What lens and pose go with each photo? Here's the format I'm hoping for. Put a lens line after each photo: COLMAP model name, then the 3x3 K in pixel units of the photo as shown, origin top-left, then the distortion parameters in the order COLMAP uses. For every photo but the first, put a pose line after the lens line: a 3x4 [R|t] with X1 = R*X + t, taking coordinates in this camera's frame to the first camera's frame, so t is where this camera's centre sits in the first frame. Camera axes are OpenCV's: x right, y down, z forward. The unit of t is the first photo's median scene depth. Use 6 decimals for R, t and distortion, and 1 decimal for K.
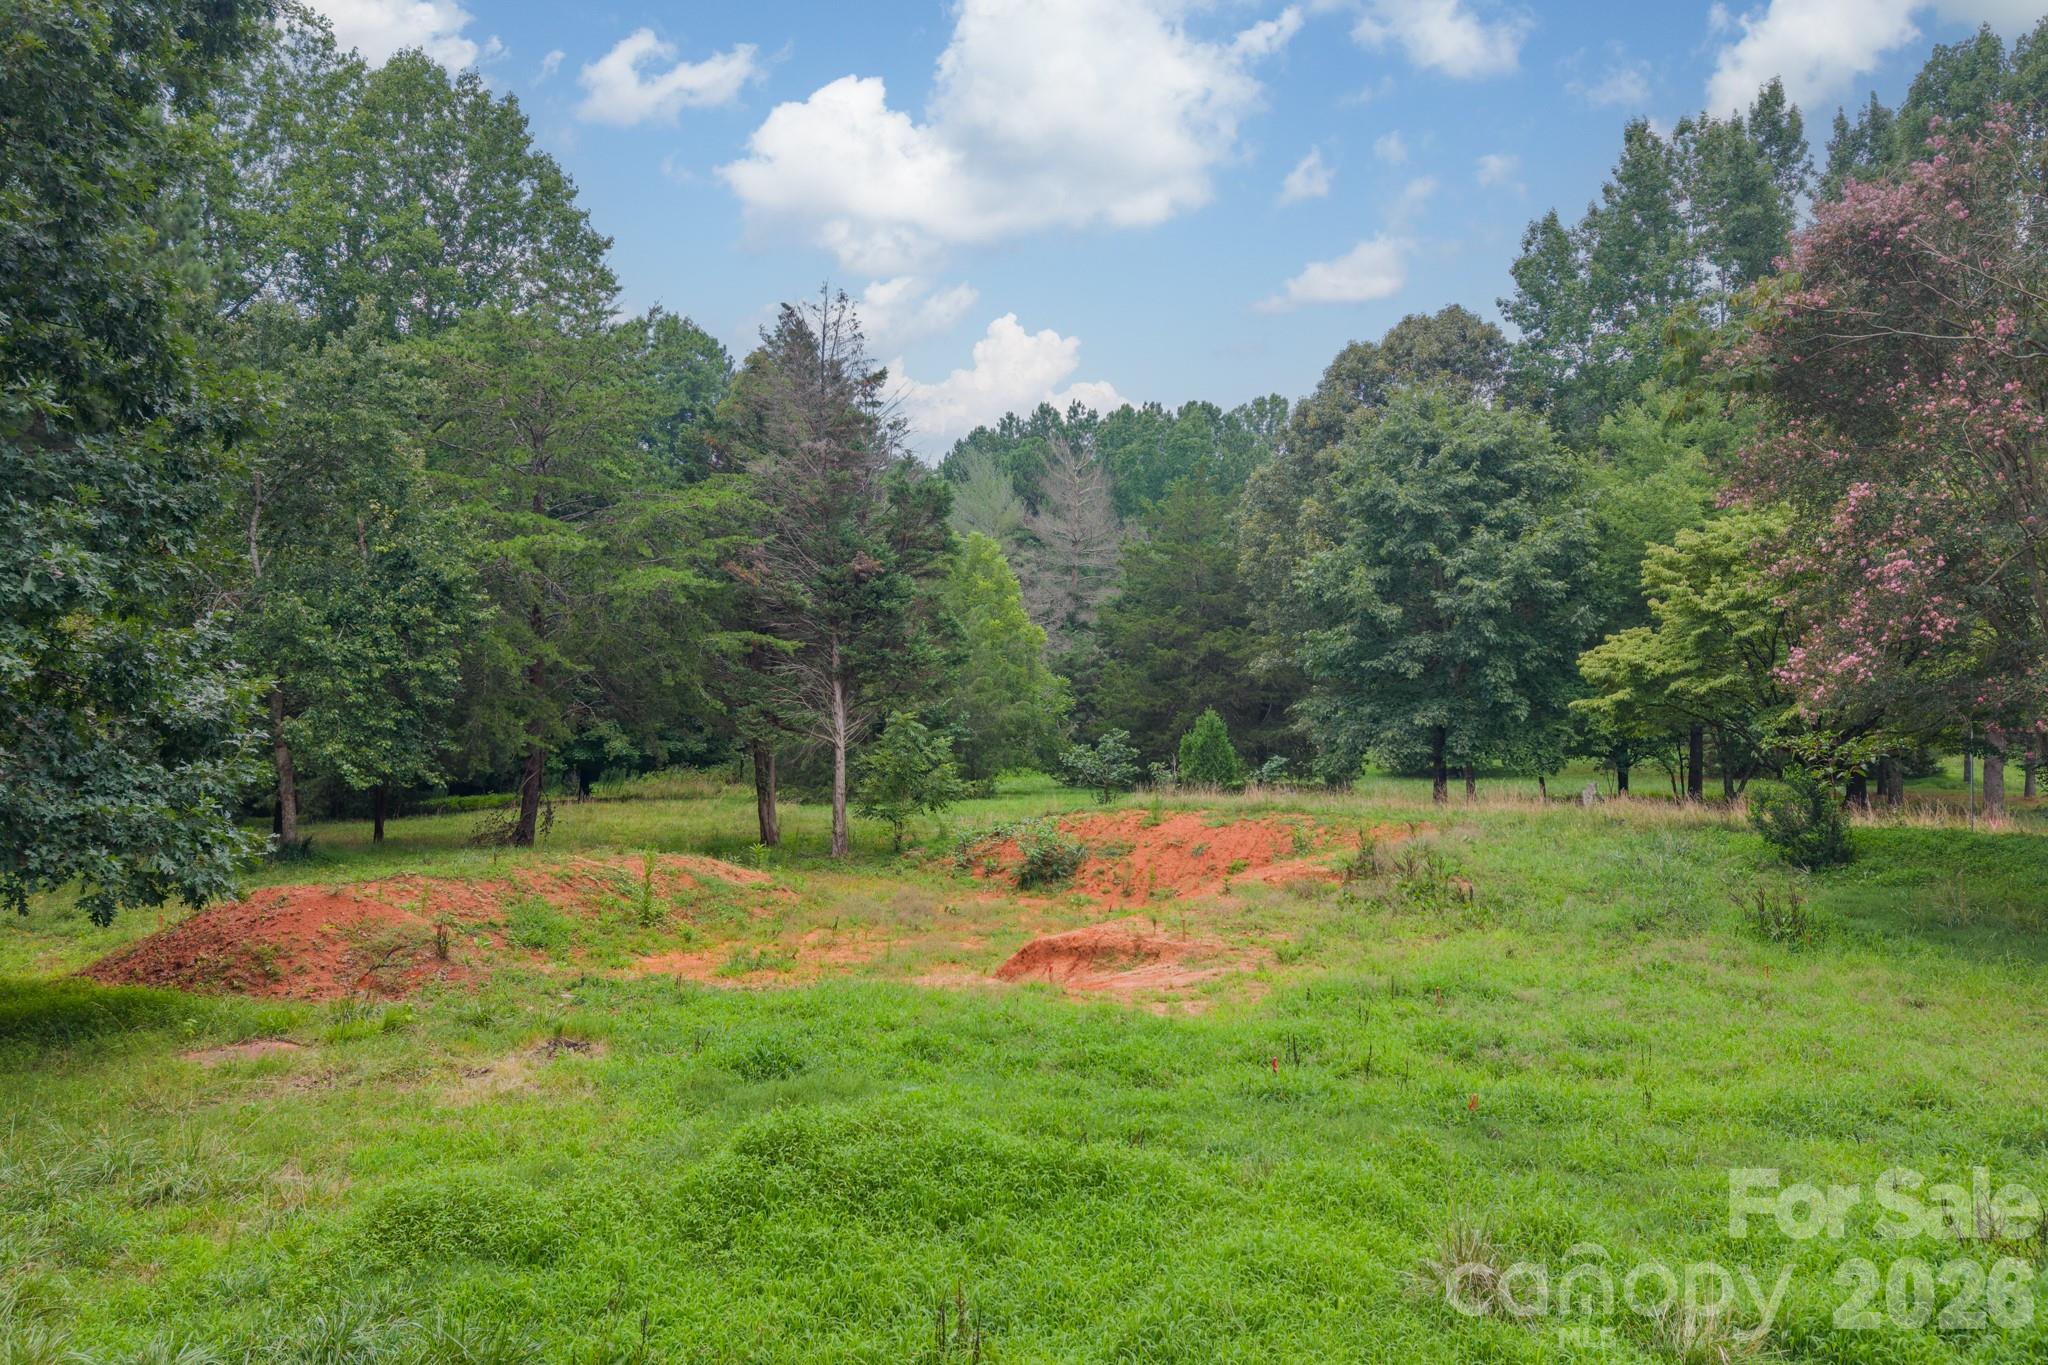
lens RADIAL K [[1625.0, 0, 1024.0], [0, 1625.0, 682.5], [0, 0, 1]] dist [0.188654, -0.356084]
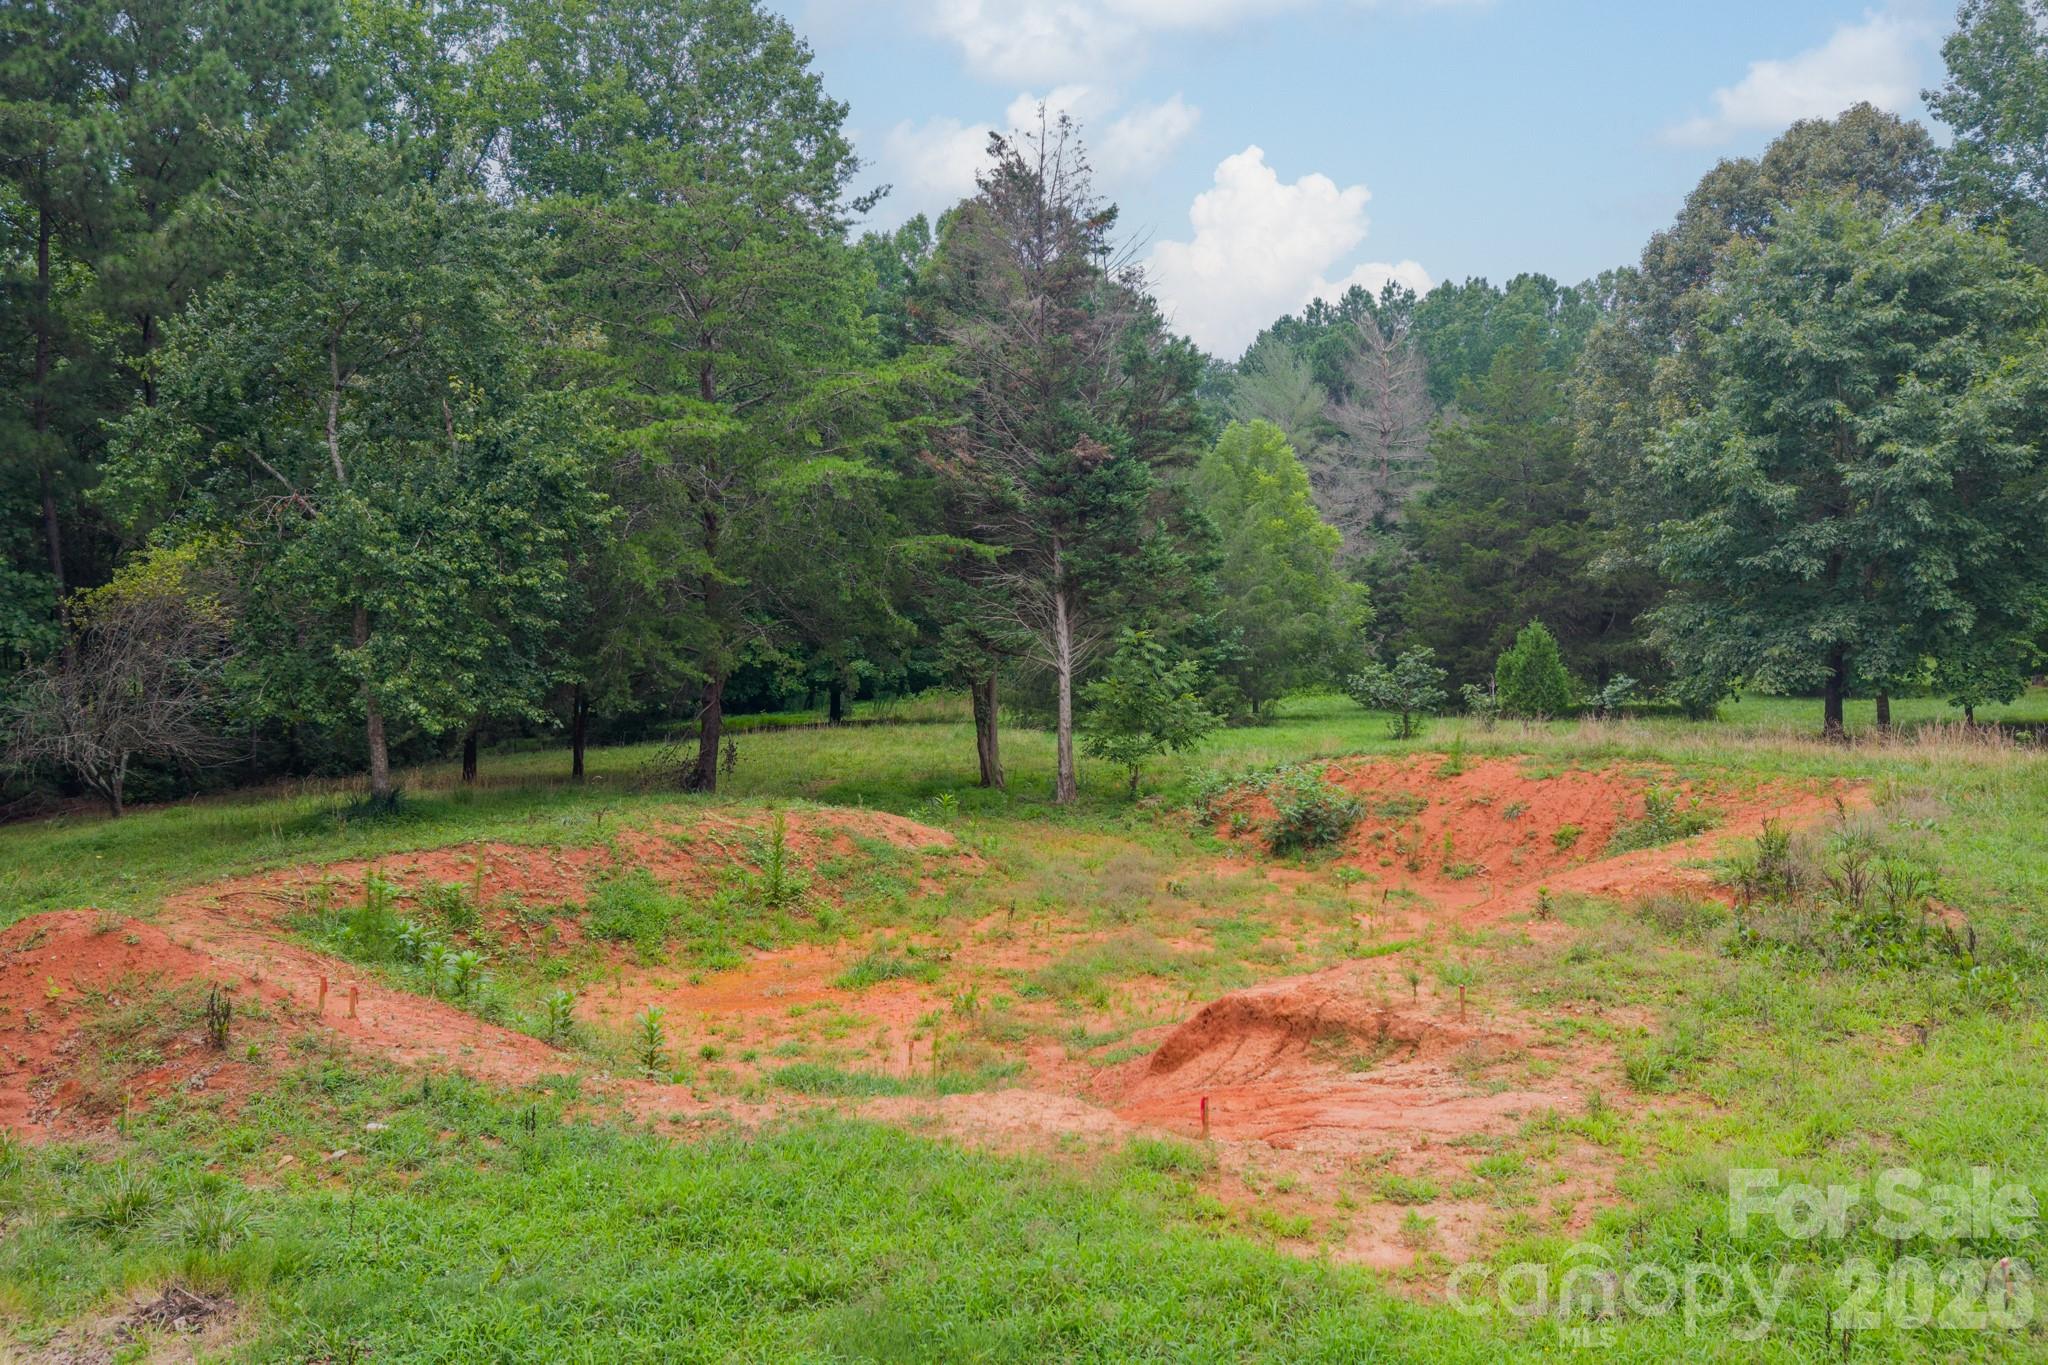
lens RADIAL K [[1594.2, 0, 1035.9], [0, 1594.2, 680.7], [0, 0, 1]] dist [0.108109, -0.174997]
pose [[0.981215, -0.002169, -0.192904, 0.029286], [0.012728, 0.998486, 0.053510, -0.000016], [0.192496, -0.054960, 0.979757, 0.196045]]
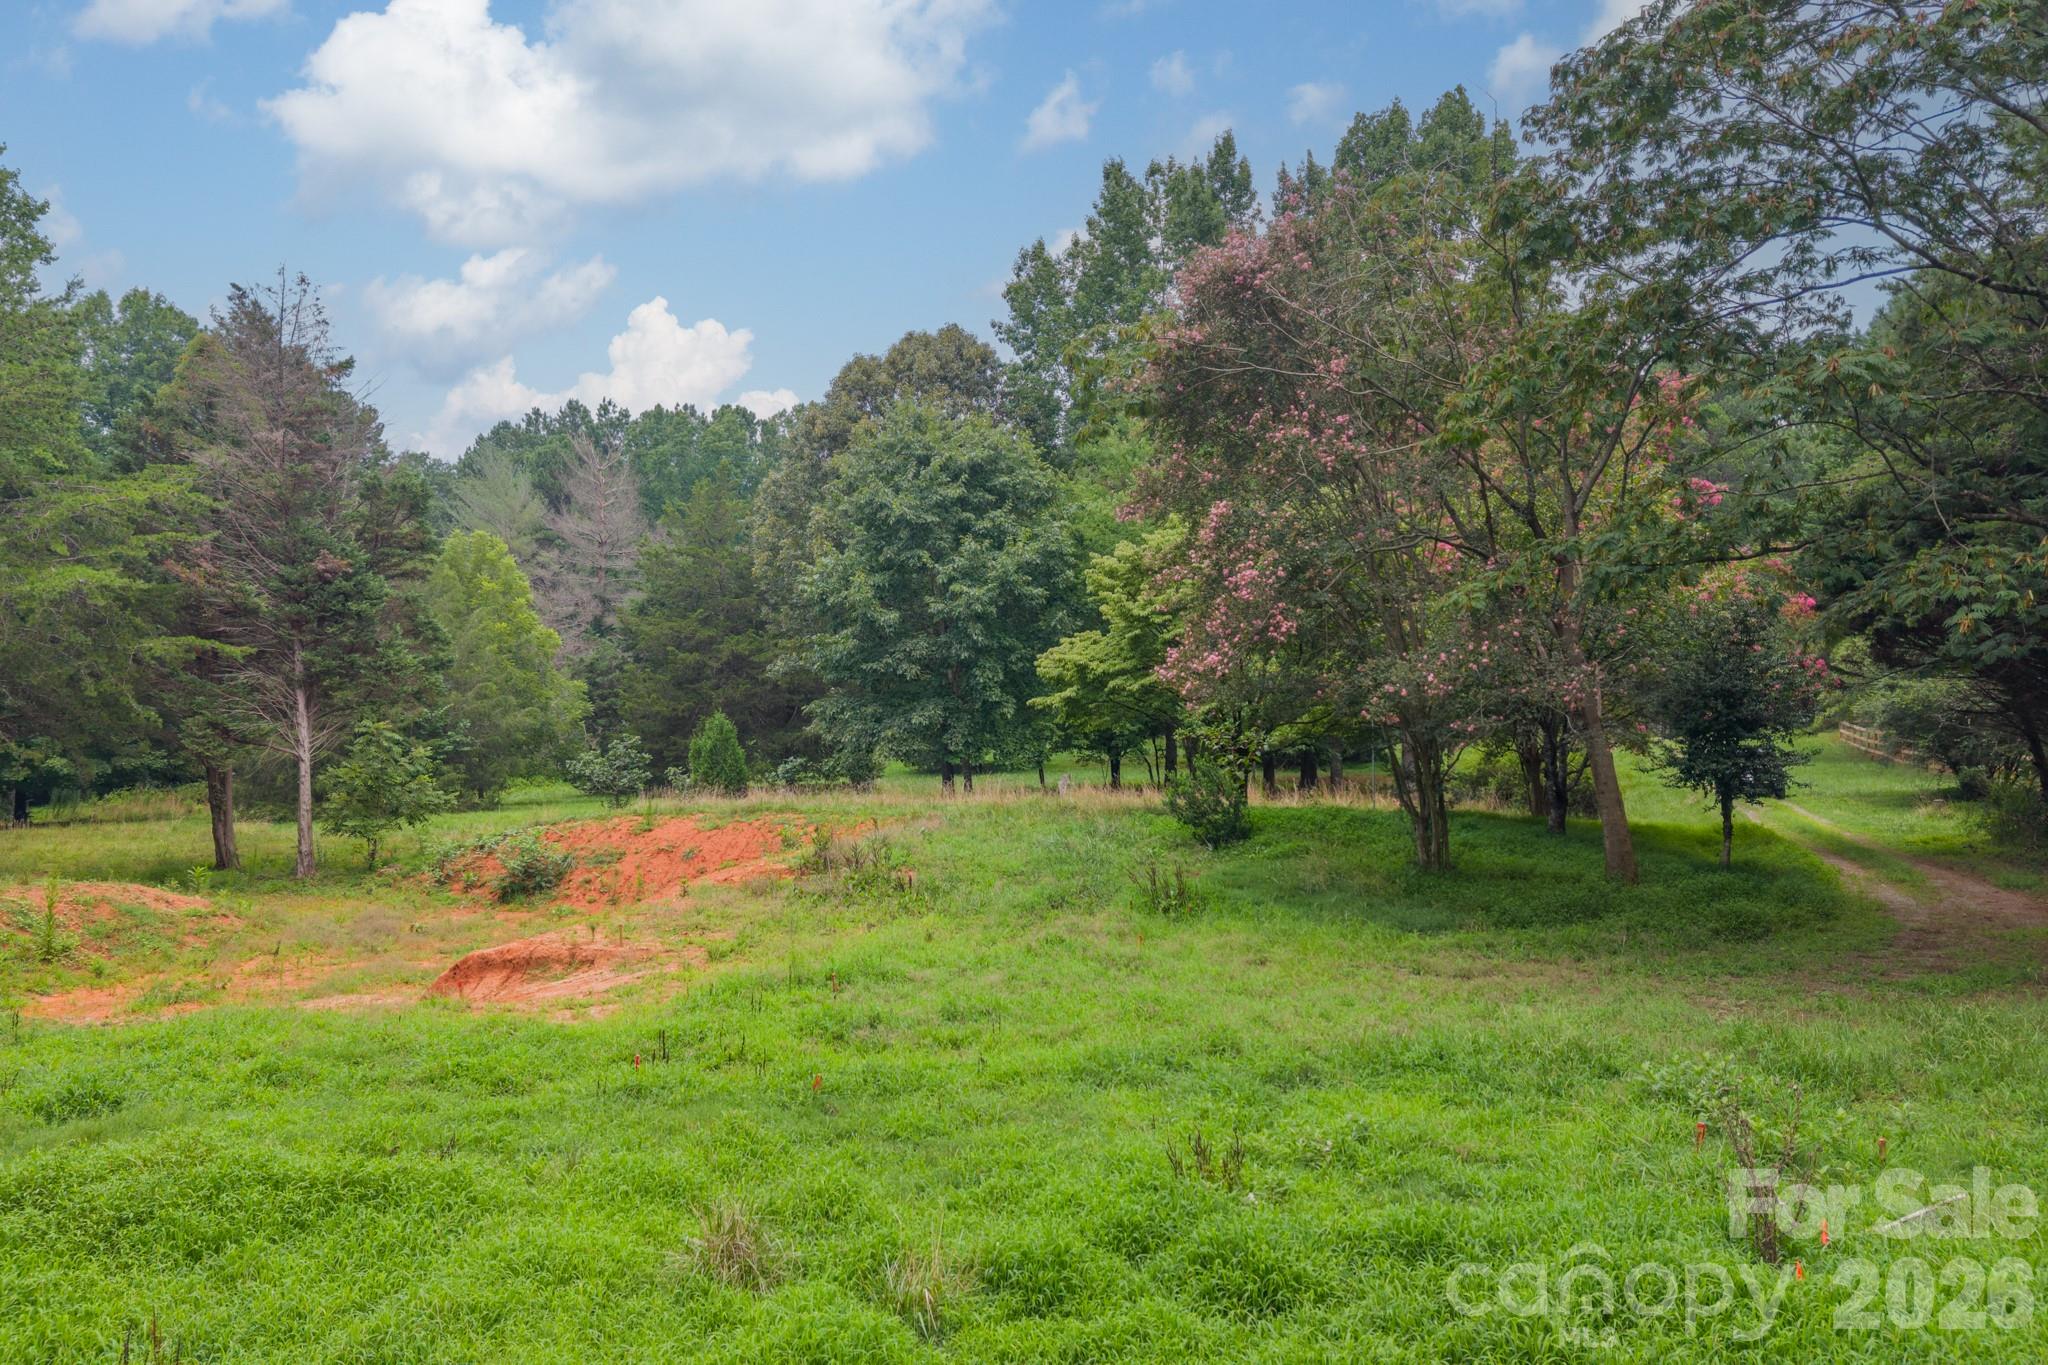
lens RADIAL K [[1619.2, 0, 1026.3], [0, 1619.2, 685.5], [0, 0, 1]] dist [0.054836, -0.069988]
pose [[0.963859, -0.011666, 0.266158, 0.036281], [0.011723, 0.999930, 0.001374, 0.000576], [-0.266156, 0.001796, 0.963928, -0.009118]]
